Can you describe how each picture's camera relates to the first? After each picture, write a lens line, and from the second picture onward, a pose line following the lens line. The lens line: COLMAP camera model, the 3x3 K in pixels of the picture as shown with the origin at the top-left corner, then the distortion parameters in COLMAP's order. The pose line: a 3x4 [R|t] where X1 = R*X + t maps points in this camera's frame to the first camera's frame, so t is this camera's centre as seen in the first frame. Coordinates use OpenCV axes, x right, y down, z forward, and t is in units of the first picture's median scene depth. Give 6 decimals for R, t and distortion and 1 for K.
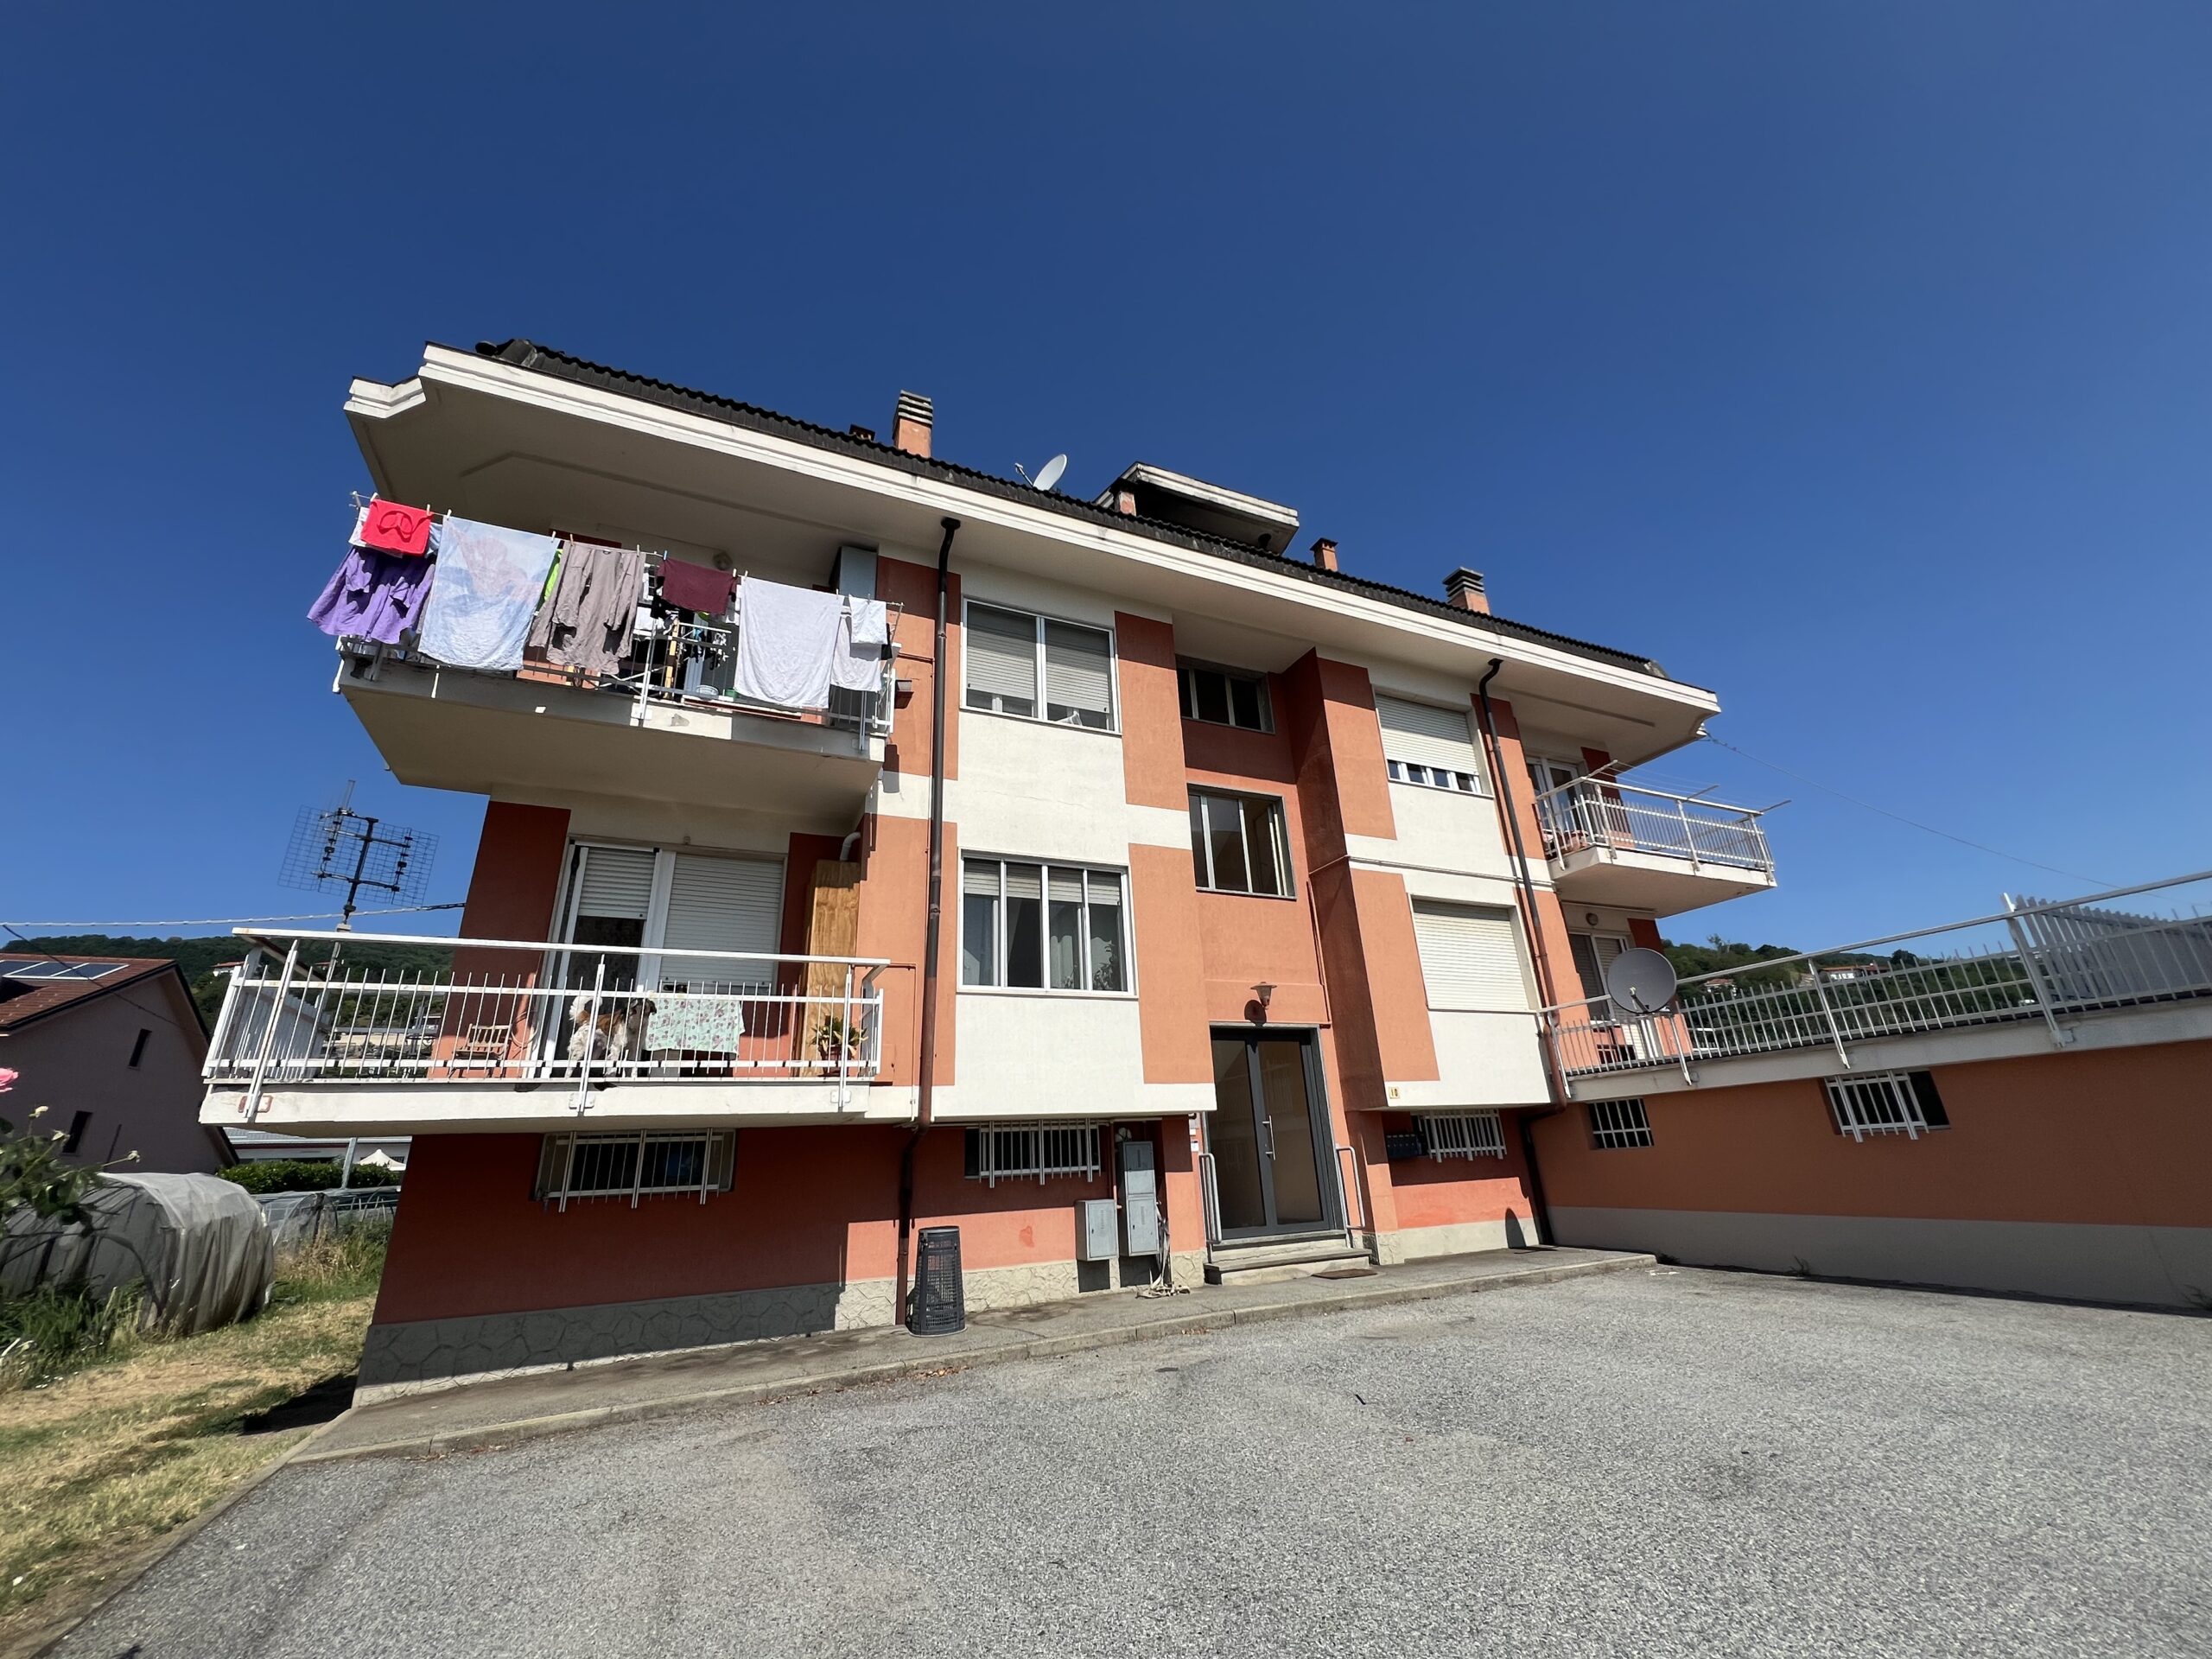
lens RADIAL K [[886.7, 0, 1099.5], [0, 886.7, 824.8], [0, 0, 1]] dist [-0.002407, 0.001043]
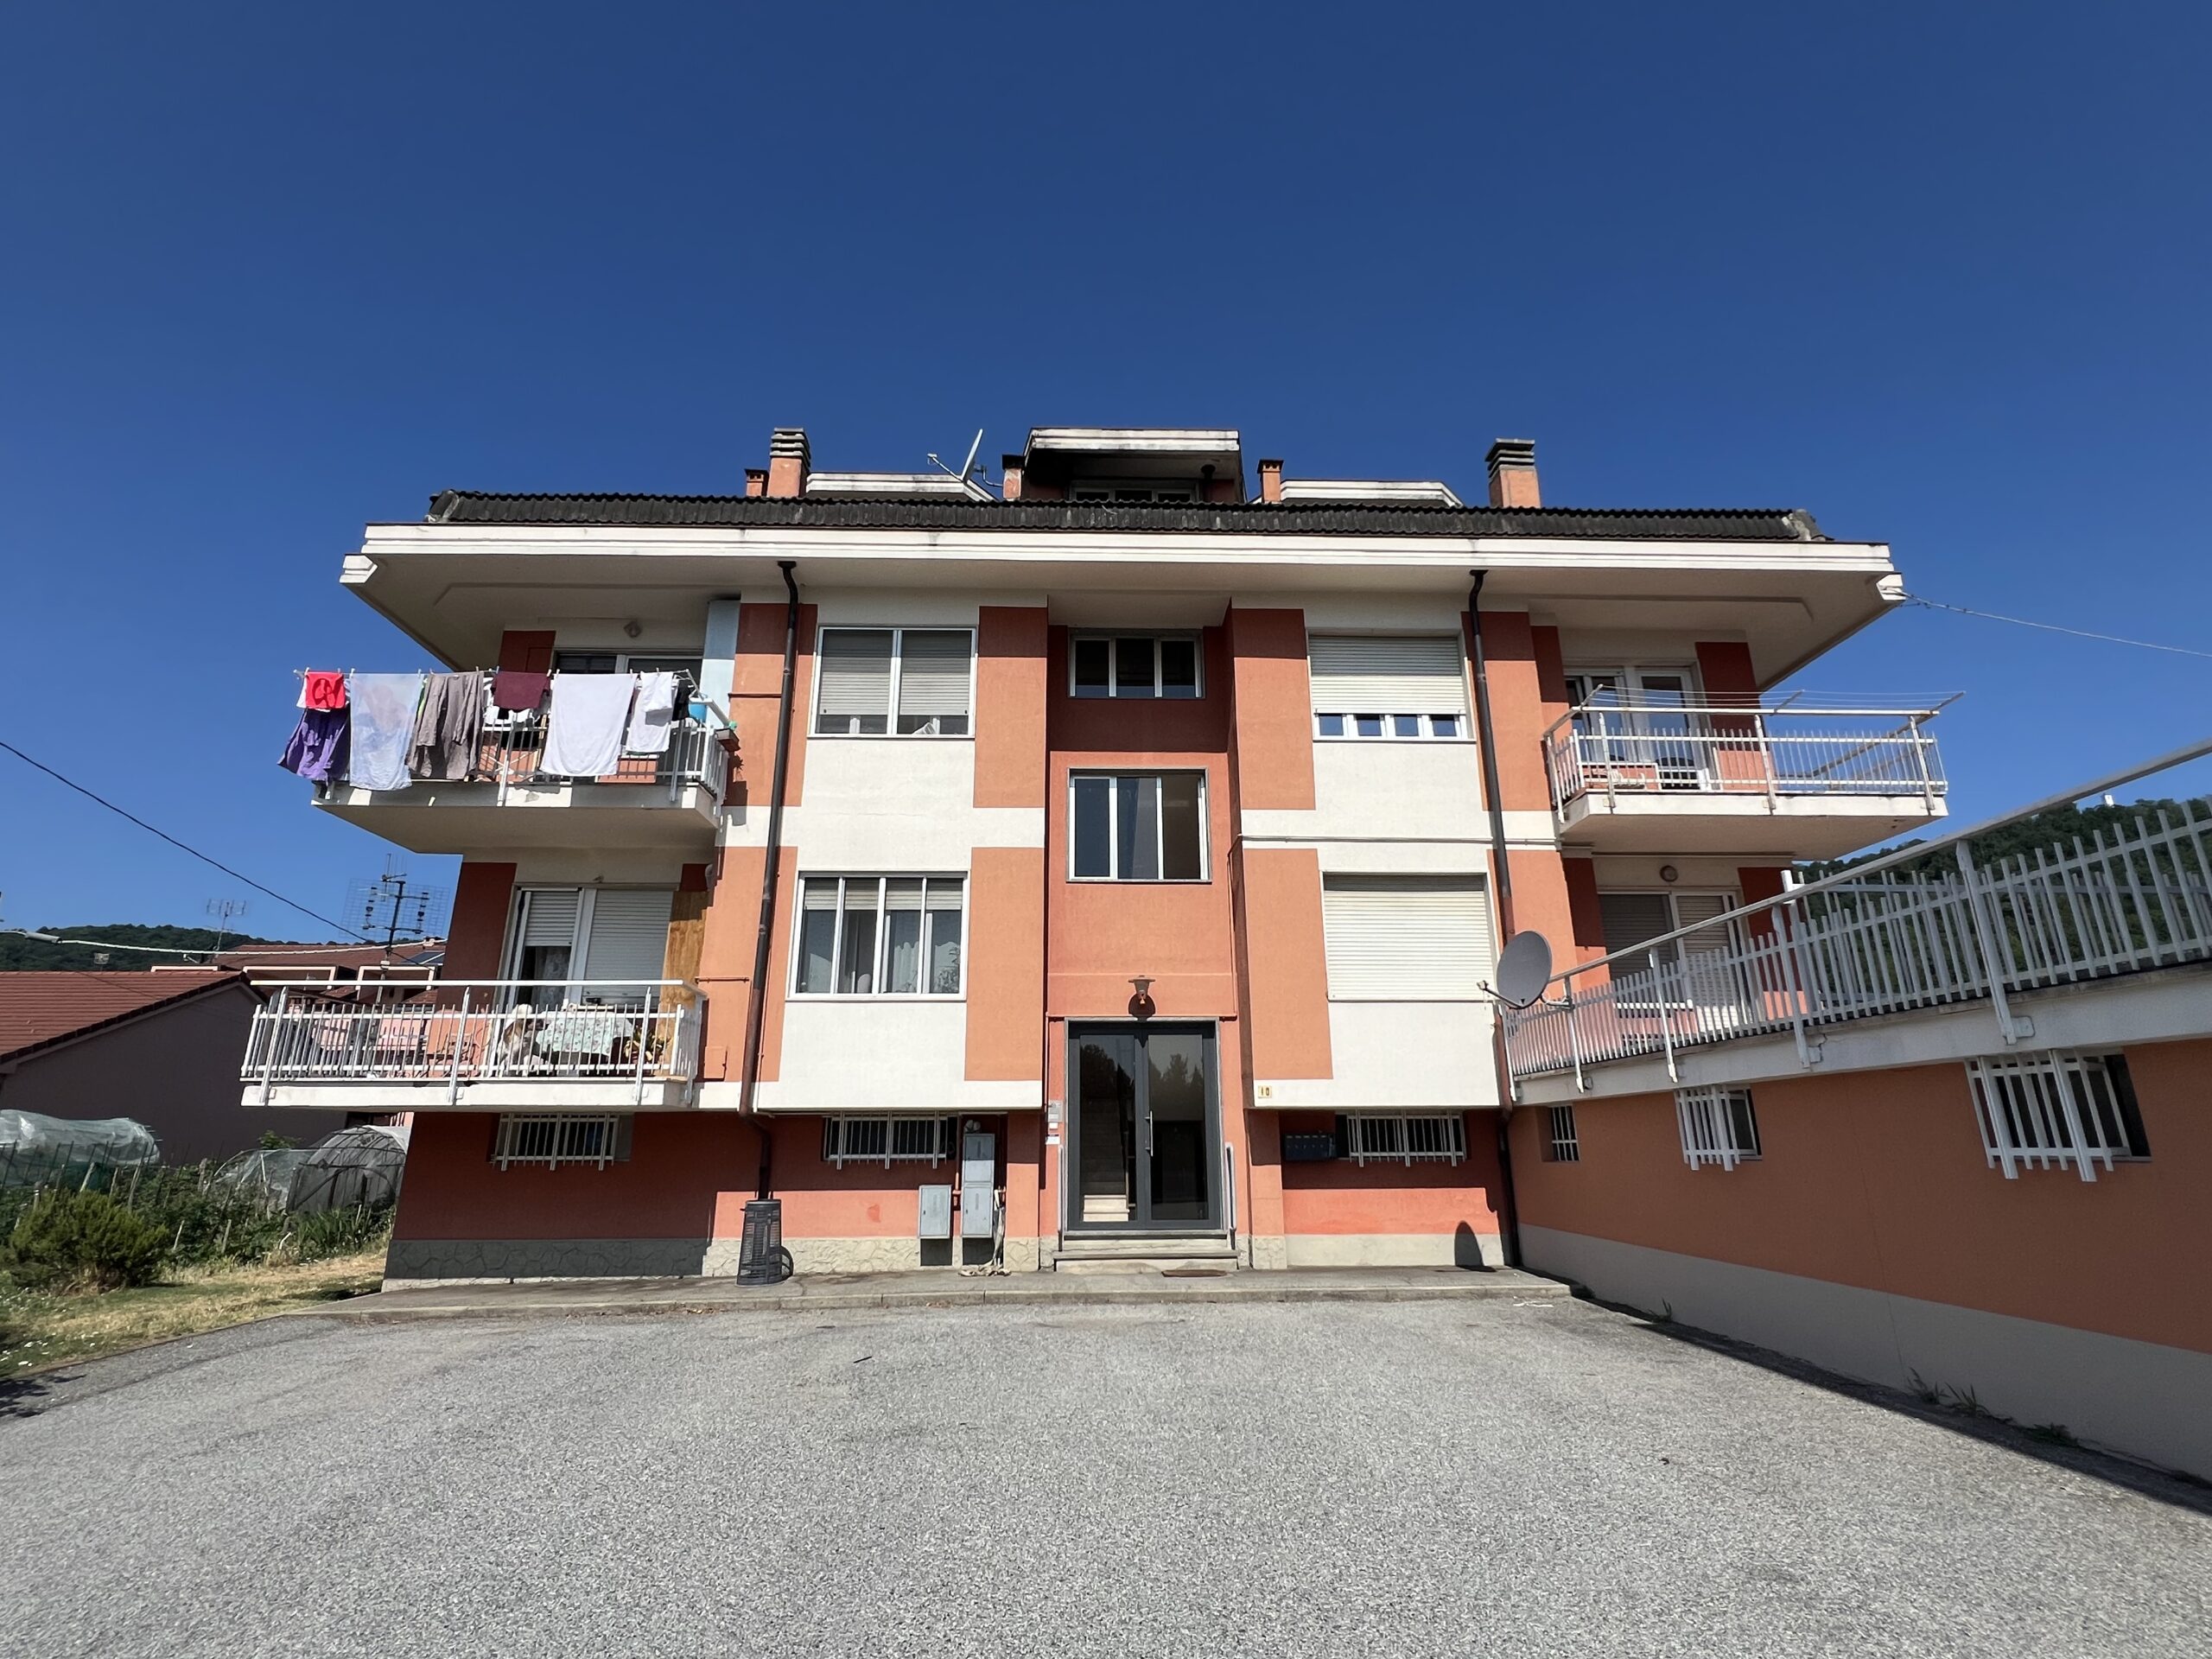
lens RADIAL K [[1053.3, 0, 1098.2], [0, 1053.3, 827.6], [0, 0, 1]] dist [-0.003294, -0.000354]
pose [[0.920605, -0.072954, -0.383619, 0.671428], [0.104507, 0.992588, 0.062032, -0.065820], [0.376250, -0.097198, 0.921406, -0.063952]]
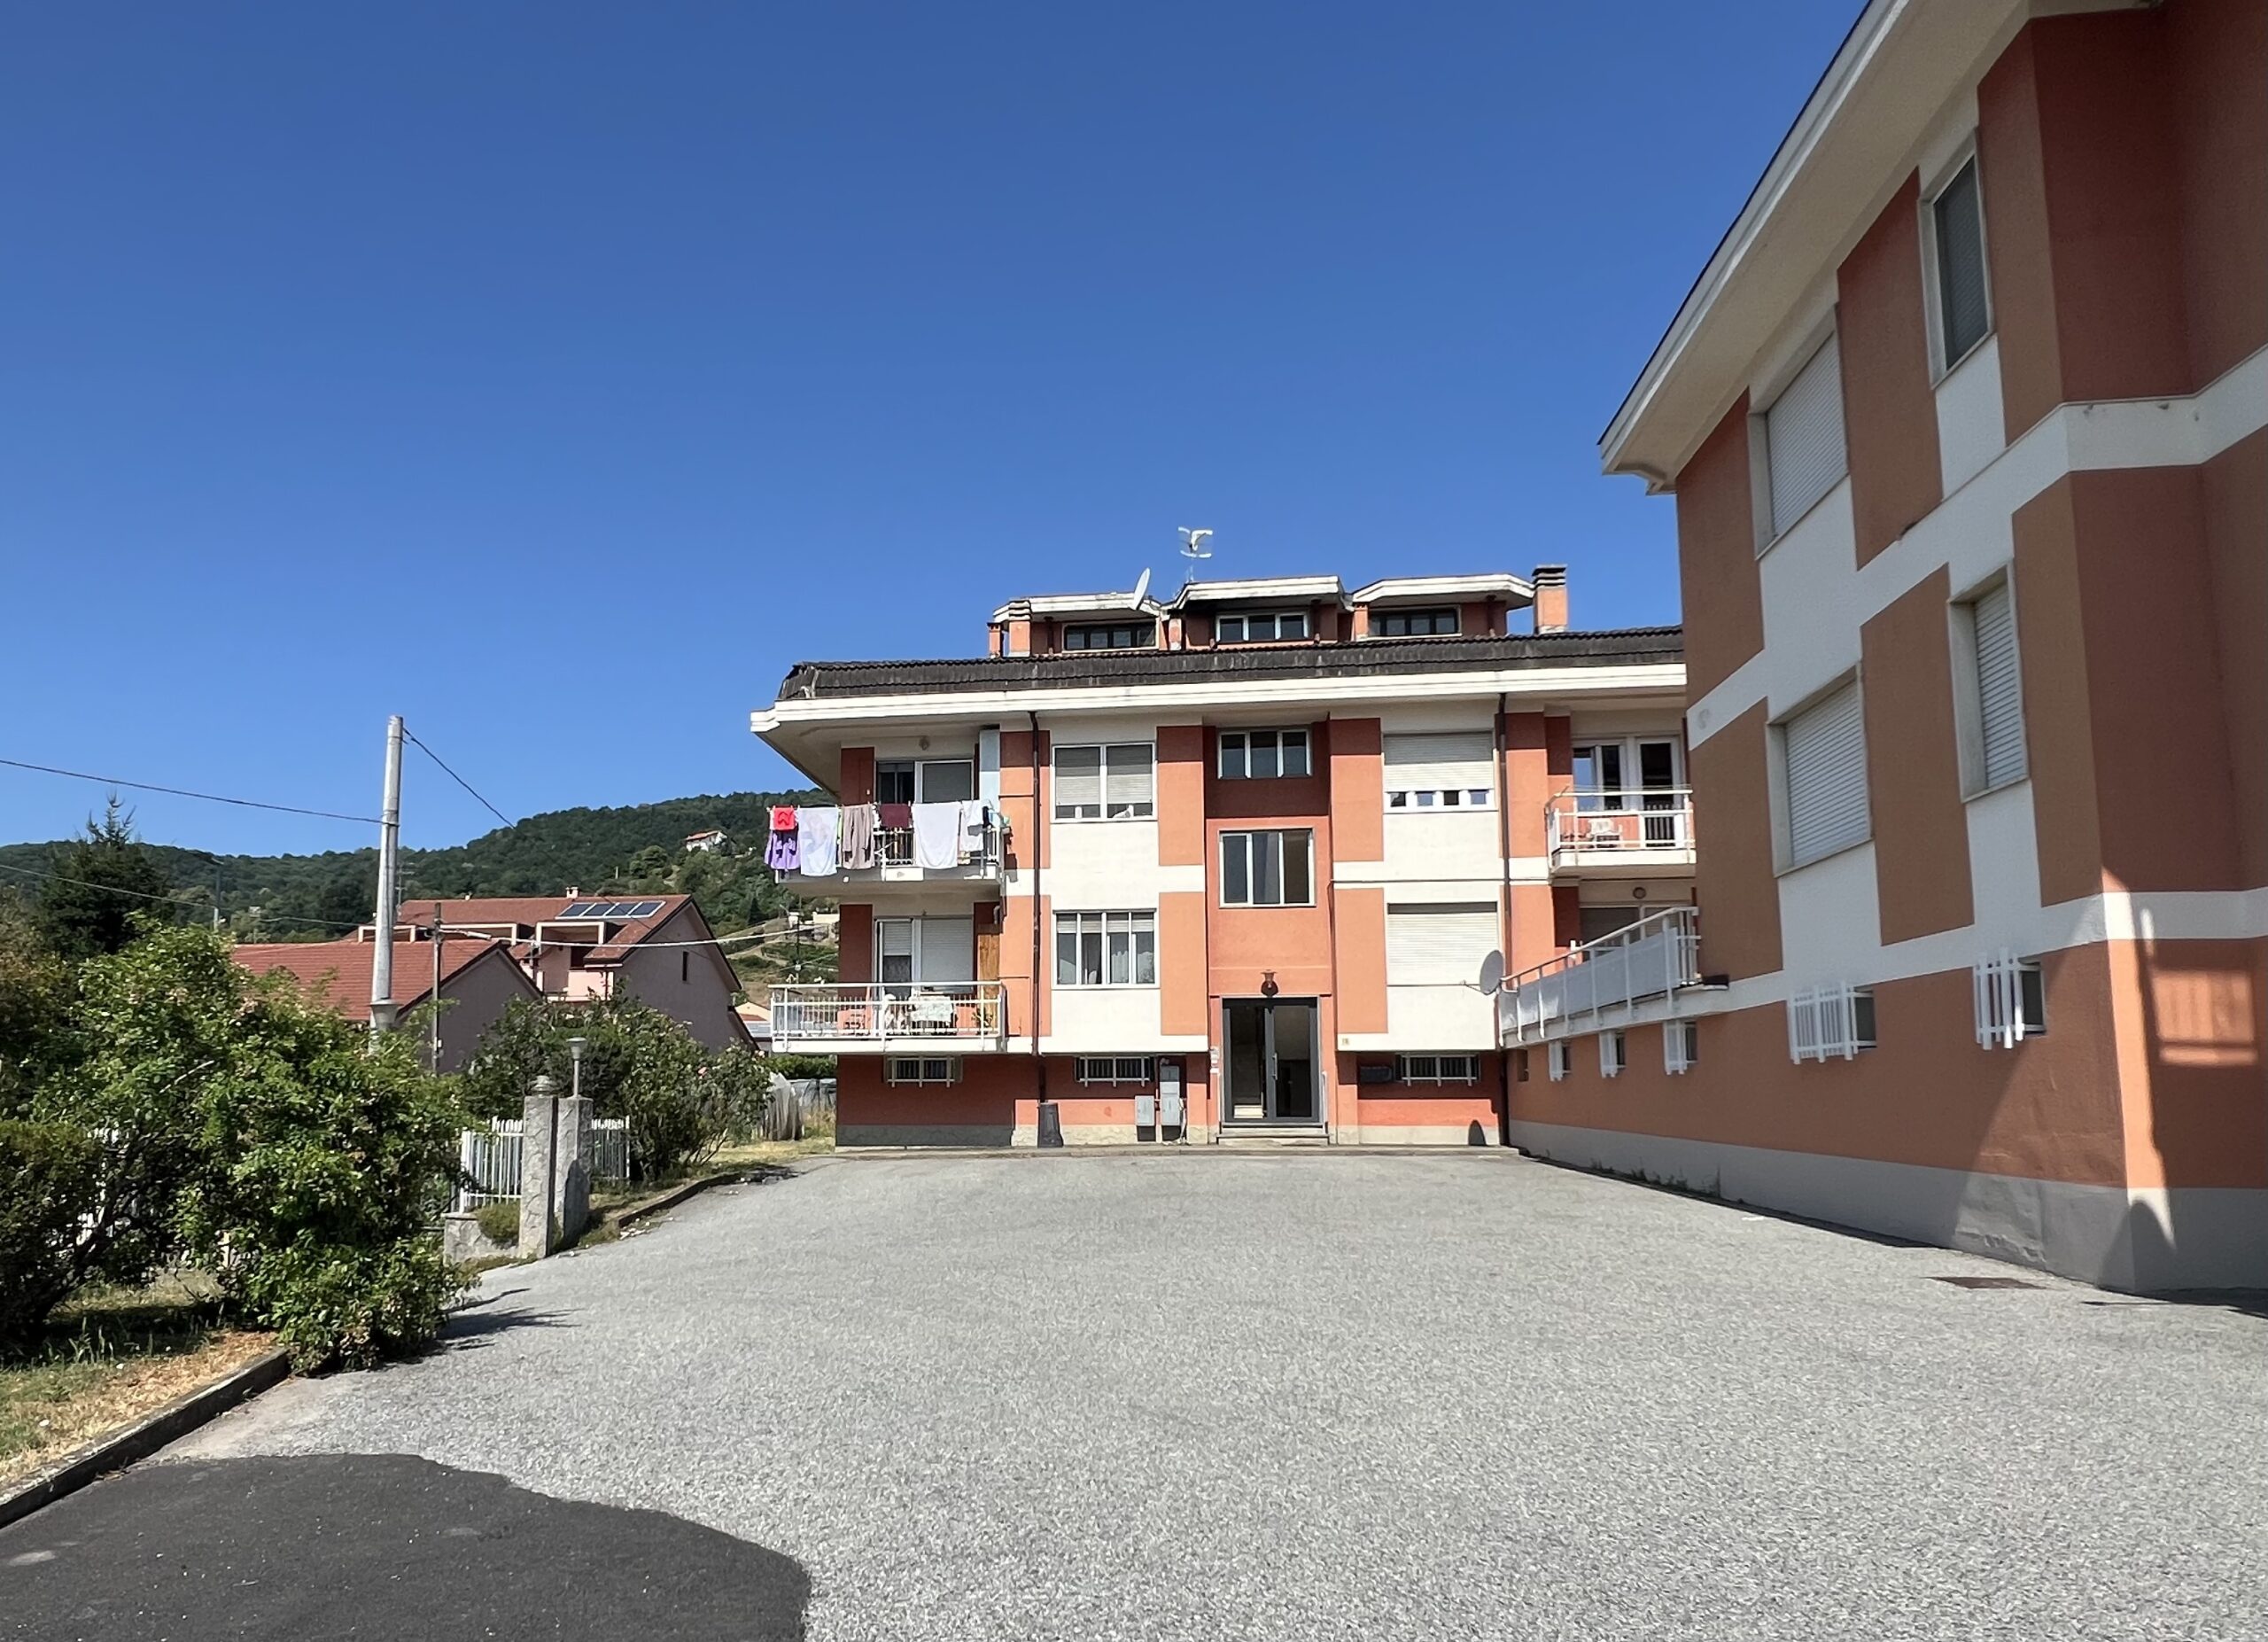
lens RADIAL K [[1480.1, 0, 989.0], [0, 1480.1, 937.7], [0, 0, 1]] dist [-0.001091, -0.000081]
pose [[0.837934, -0.015958, -0.545538, 1.322385], [0.160896, 0.962372, 0.218982, -0.574651], [0.521515, -0.271267, 0.808972, -1.456968]]
